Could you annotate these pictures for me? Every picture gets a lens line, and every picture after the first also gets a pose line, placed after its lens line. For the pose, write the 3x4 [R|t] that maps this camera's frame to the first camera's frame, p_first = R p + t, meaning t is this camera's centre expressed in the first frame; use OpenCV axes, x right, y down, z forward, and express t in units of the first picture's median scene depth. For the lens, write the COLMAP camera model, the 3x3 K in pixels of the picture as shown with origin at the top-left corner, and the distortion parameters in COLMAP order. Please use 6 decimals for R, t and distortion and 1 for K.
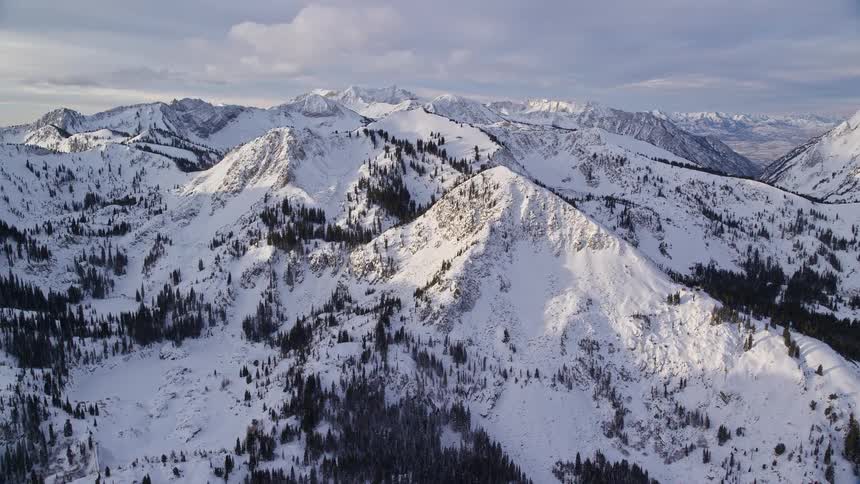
lens RADIAL K [[773.7, 0, 429.2], [0, 773.7, 249.1], [0, 0, 1]] dist [-0.149069, 0.104946]
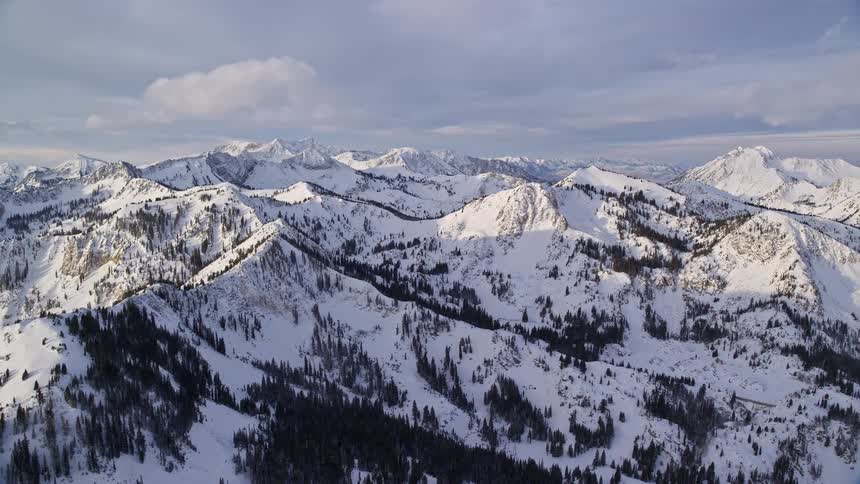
lens RADIAL K [[773.7, 0, 427.7], [0, 773.7, 238.7], [0, 0, 1]] dist [-0.149069, 0.104946]
pose [[0.962022, -0.029892, 0.271329, -0.451116], [0.049498, 0.996611, -0.065703, 0.003657], [-0.268445, 0.076638, 0.960242, -0.099004]]
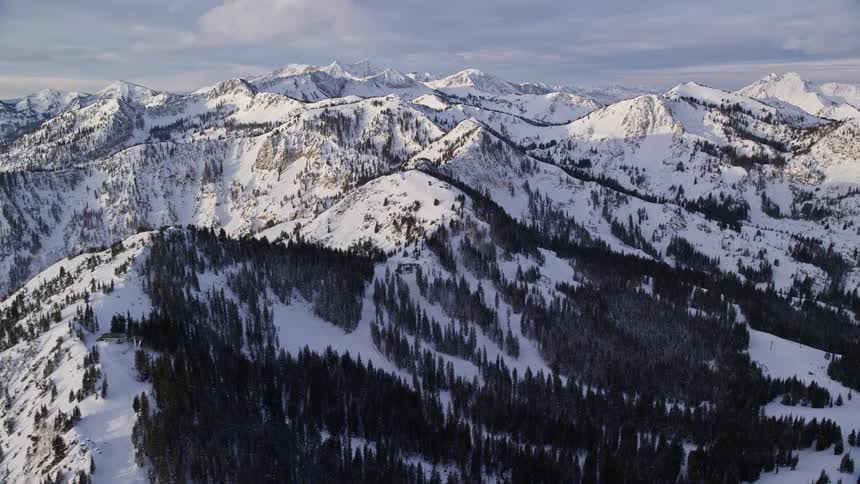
lens RADIAL K [[773.7, 0, 424.4], [0, 773.7, 248.3], [0, 0, 1]] dist [-0.149069, 0.104946]
pose [[0.965226, -0.054957, 0.255574, -0.641728], [0.046768, 0.998182, 0.038015, 0.038320], [-0.257198, -0.024741, 0.966042, -0.191426]]
